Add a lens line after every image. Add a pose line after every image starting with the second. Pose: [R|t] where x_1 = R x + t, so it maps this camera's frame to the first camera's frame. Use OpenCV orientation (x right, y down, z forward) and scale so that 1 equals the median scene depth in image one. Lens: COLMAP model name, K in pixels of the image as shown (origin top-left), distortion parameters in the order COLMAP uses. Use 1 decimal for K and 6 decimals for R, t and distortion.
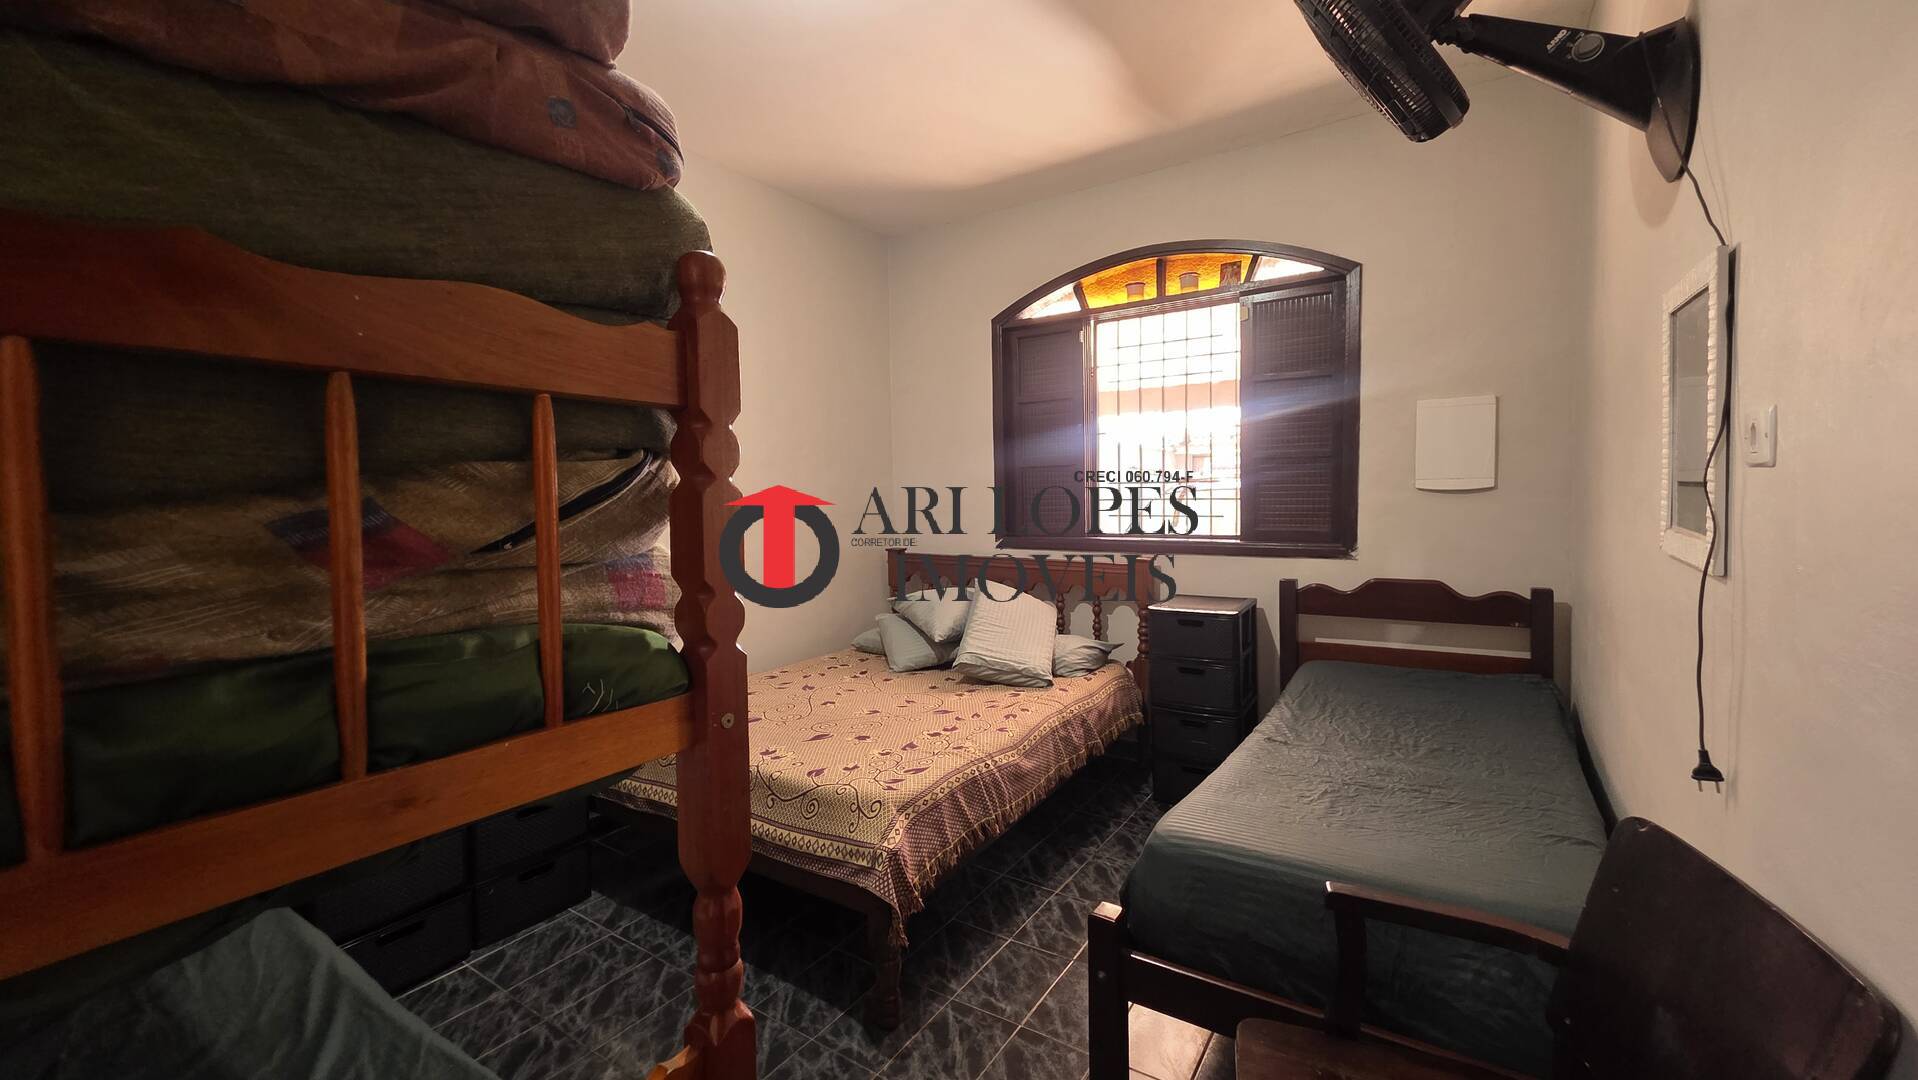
lens RADIAL K [[778.5, 0, 960.5], [0, 778.5, 541.4], [0, 0, 1]] dist [0.001778, 0.000043]
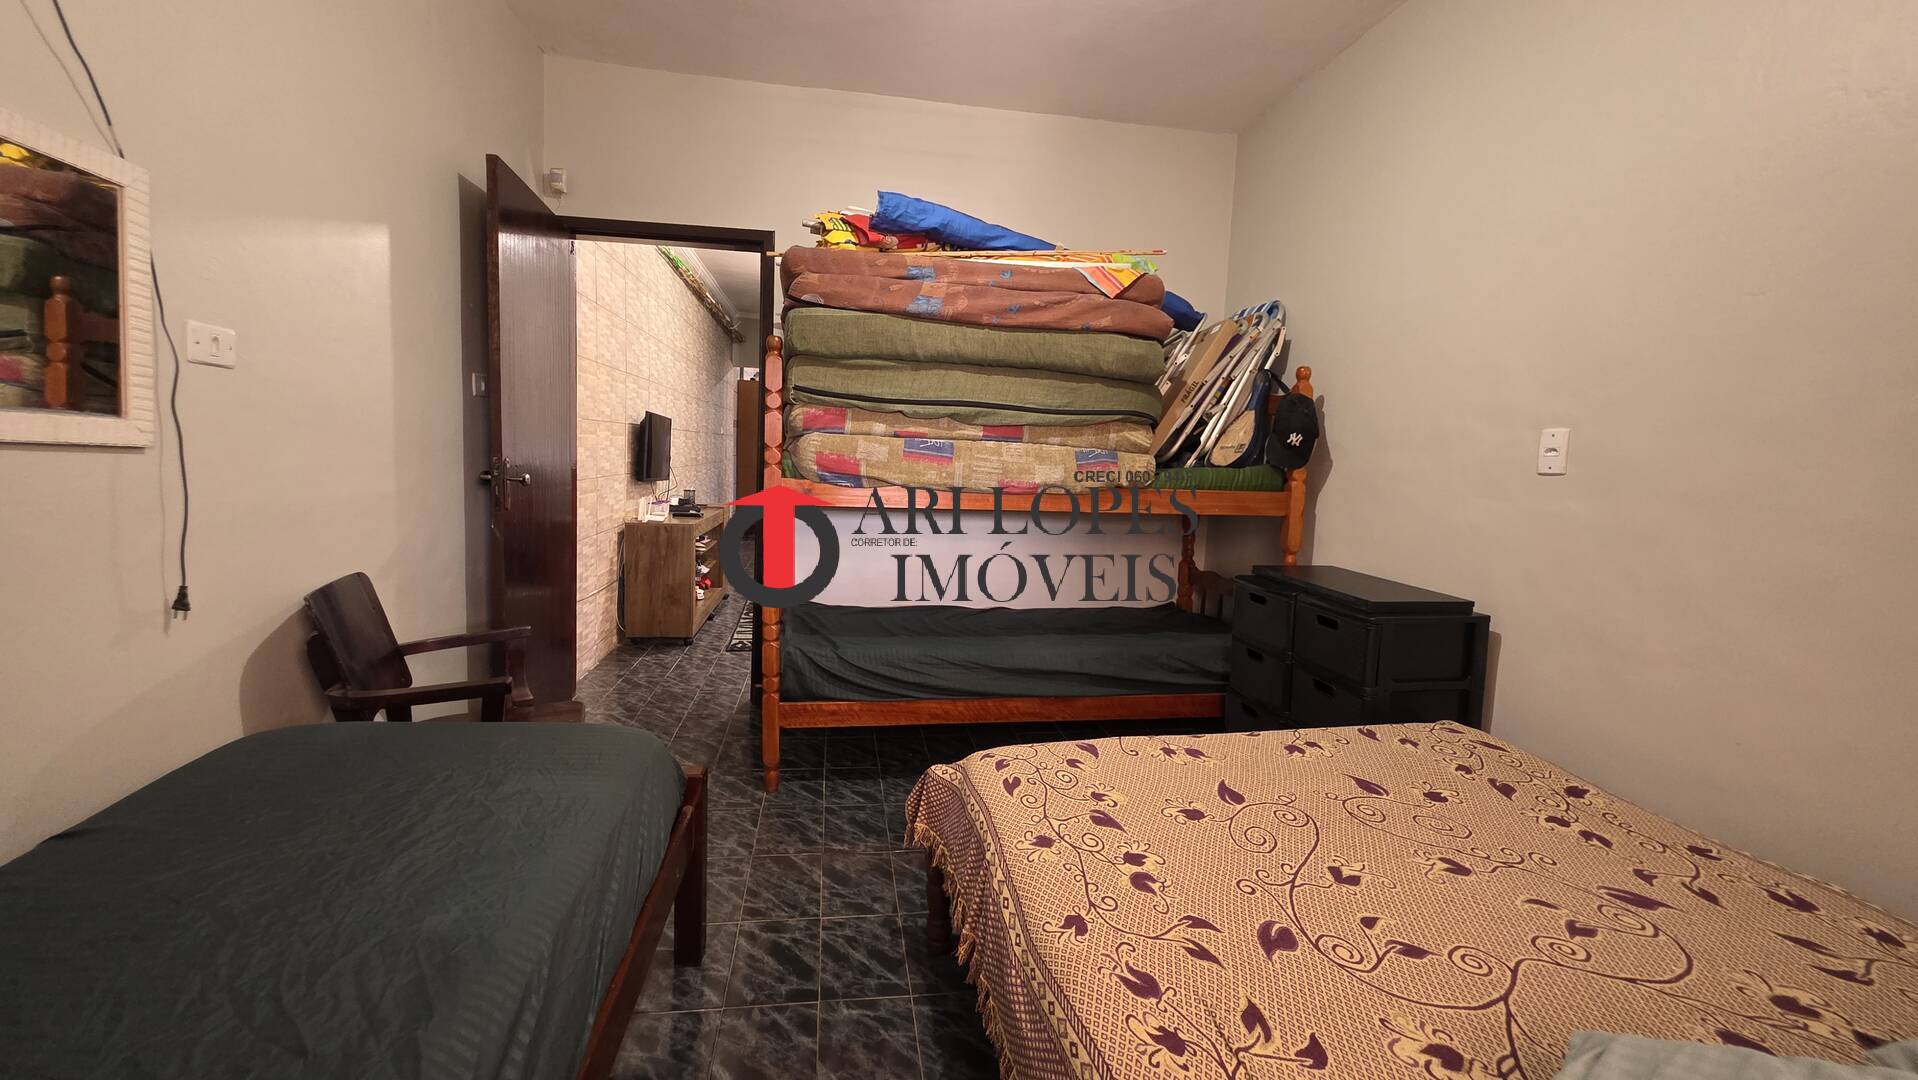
lens RADIAL K [[778.5, 0, 960.5], [0, 778.5, 541.4], [0, 0, 1]] dist [0.001778, 0.000043]
pose [[-0.743822, 0.064229, -0.665284, 0.478303], [-0.068098, 0.982909, 0.171031, -0.058375], [0.664899, 0.172521, -0.726736, 1.536855]]
